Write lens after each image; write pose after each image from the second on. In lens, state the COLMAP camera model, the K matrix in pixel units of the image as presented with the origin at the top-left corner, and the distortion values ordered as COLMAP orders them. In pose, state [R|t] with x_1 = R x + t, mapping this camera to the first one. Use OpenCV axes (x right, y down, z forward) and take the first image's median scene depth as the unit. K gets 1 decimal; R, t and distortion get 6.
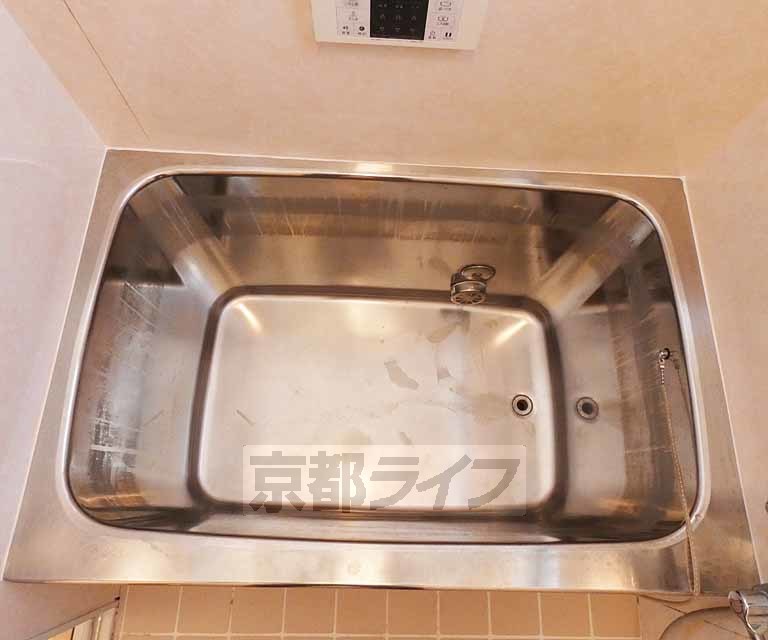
lens RADIAL K [[514.8, 0, 384.4], [0, 514.8, 319.9], [0, 0, 1]] dist [0.000409, 0.000234]
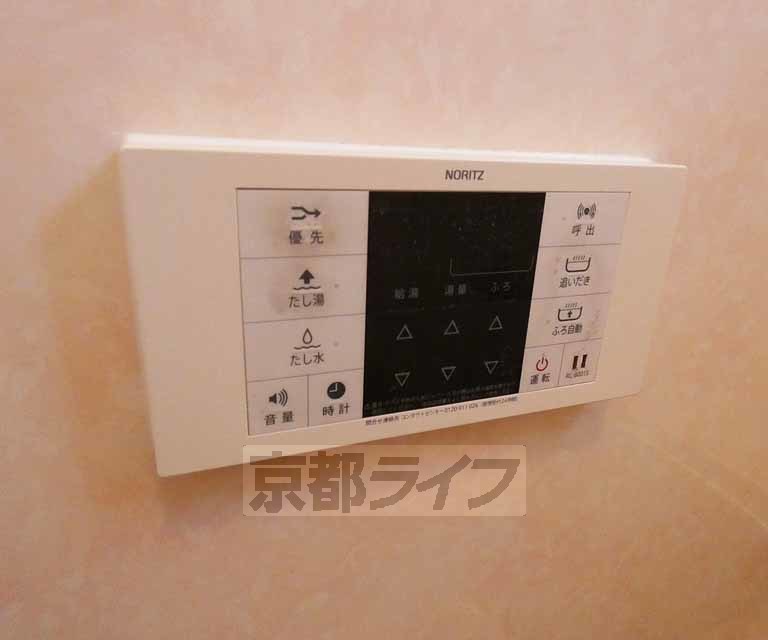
lens RADIAL K [[514.8, 0, 383.6], [0, 514.8, 319.7], [0, 0, 1]] dist [0.000409, 0.000234]
pose [[0.917717, -0.123574, 0.377524, -0.121433], [0.375390, 0.580603, -0.722484, -0.373255], [-0.129911, 0.804755, 0.579217, 0.799213]]
